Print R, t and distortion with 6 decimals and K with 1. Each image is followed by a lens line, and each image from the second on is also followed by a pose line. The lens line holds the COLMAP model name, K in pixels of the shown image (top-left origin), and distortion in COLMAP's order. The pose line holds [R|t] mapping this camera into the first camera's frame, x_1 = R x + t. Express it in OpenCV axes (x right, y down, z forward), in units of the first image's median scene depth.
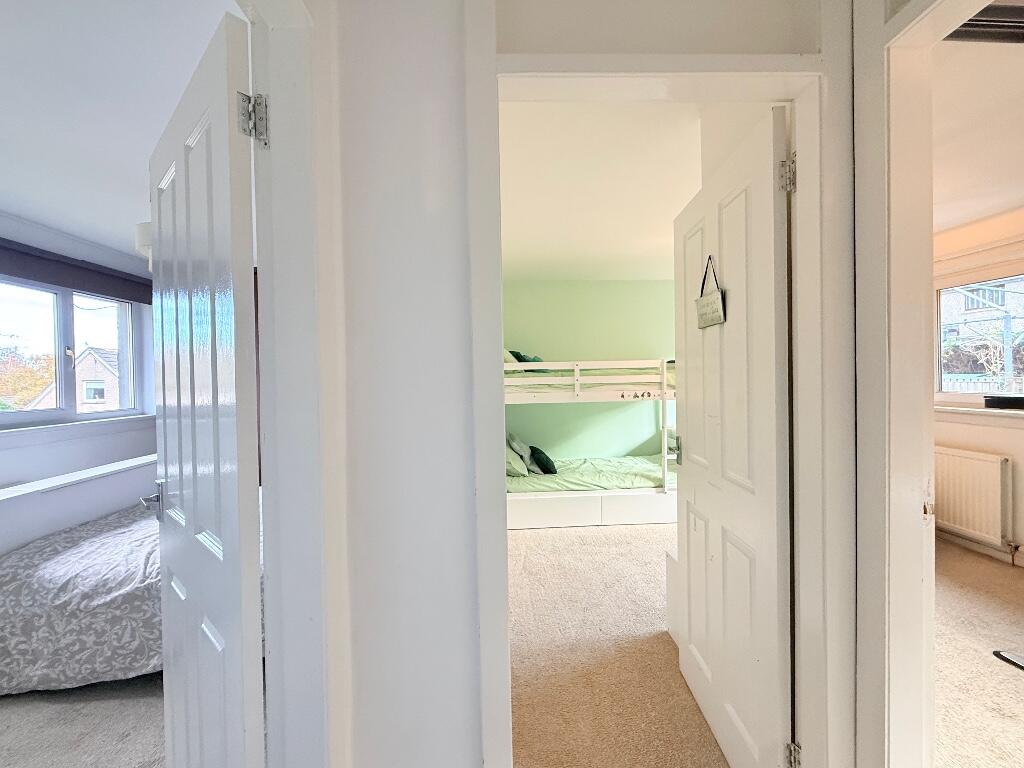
lens RADIAL K [[422.4, 0, 512.2], [0, 422.4, 381.3], [0, 0, 1]] dist [-0.004564, 0.001023]
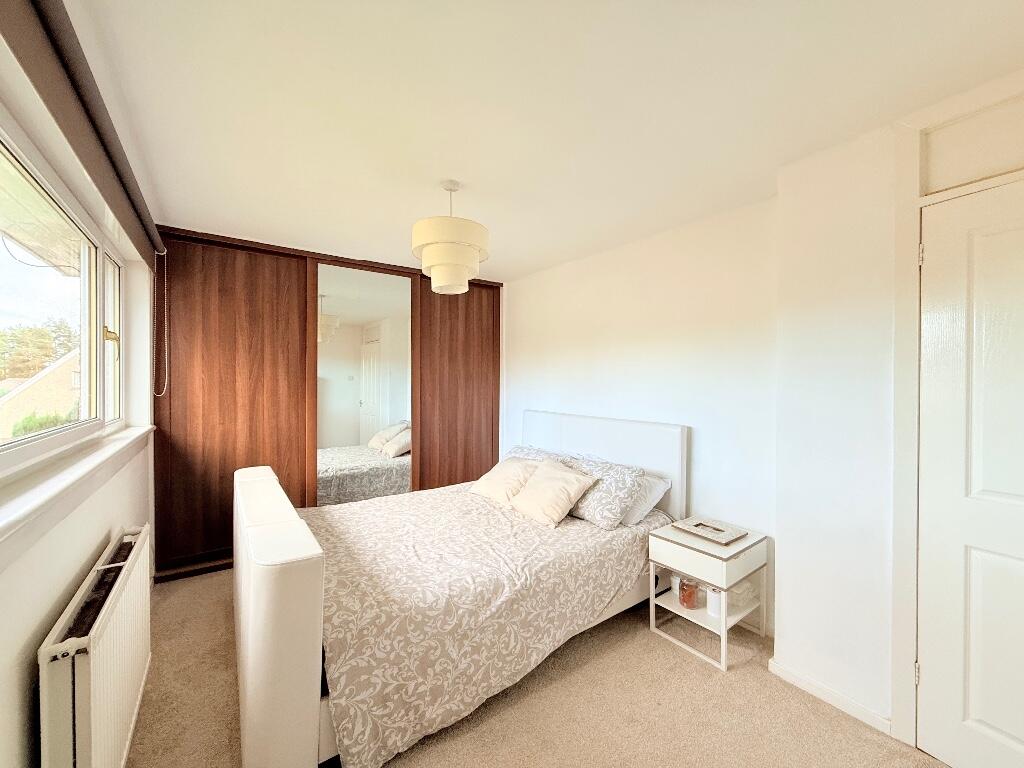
lens RADIAL K [[406.4, 0, 506.7], [0, 406.4, 383.1], [0, 0, 1]] dist [-0.001185, -0.000542]
pose [[0.844732, 0.026424, 0.534537, -1.450497], [-0.019929, 0.999641, -0.017920, 0.013425], [-0.534819, 0.004485, 0.844955, 0.193148]]
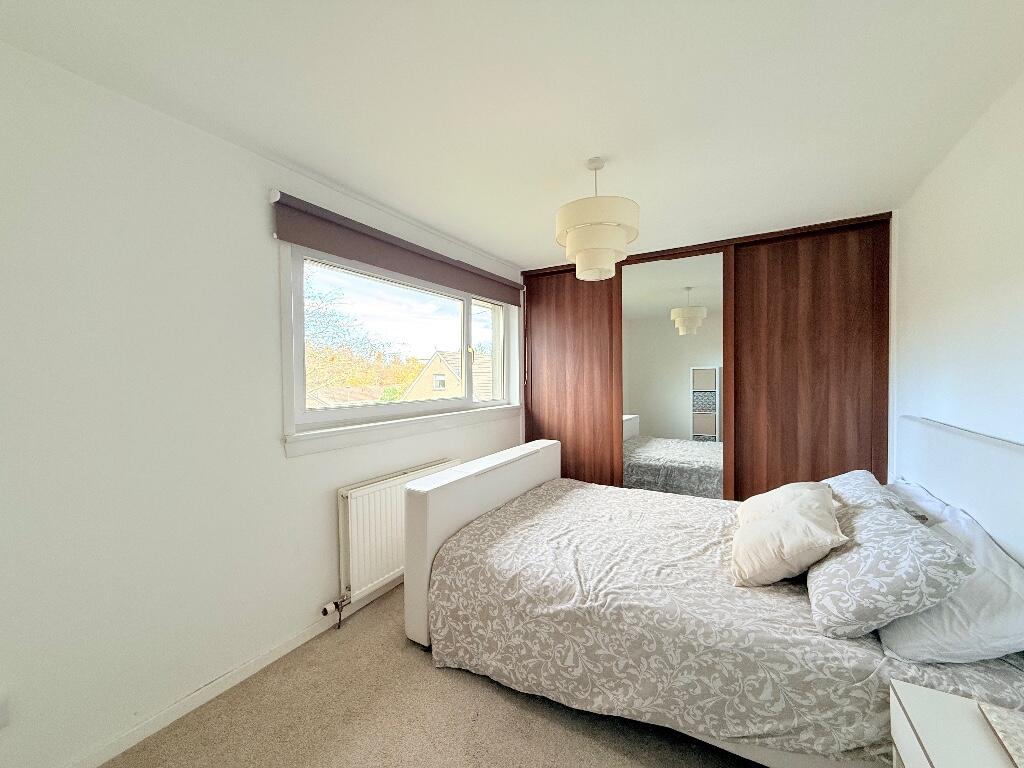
lens RADIAL K [[406.4, 0, 516.8], [0, 406.4, 380.0], [0, 0, 1]] dist [-0.001185, -0.000542]
pose [[0.830139, 0.012945, -0.557406, -0.533306], [-0.008566, 0.999909, 0.010463, 0.002041], [0.557490, -0.003911, 0.830174, 0.219422]]
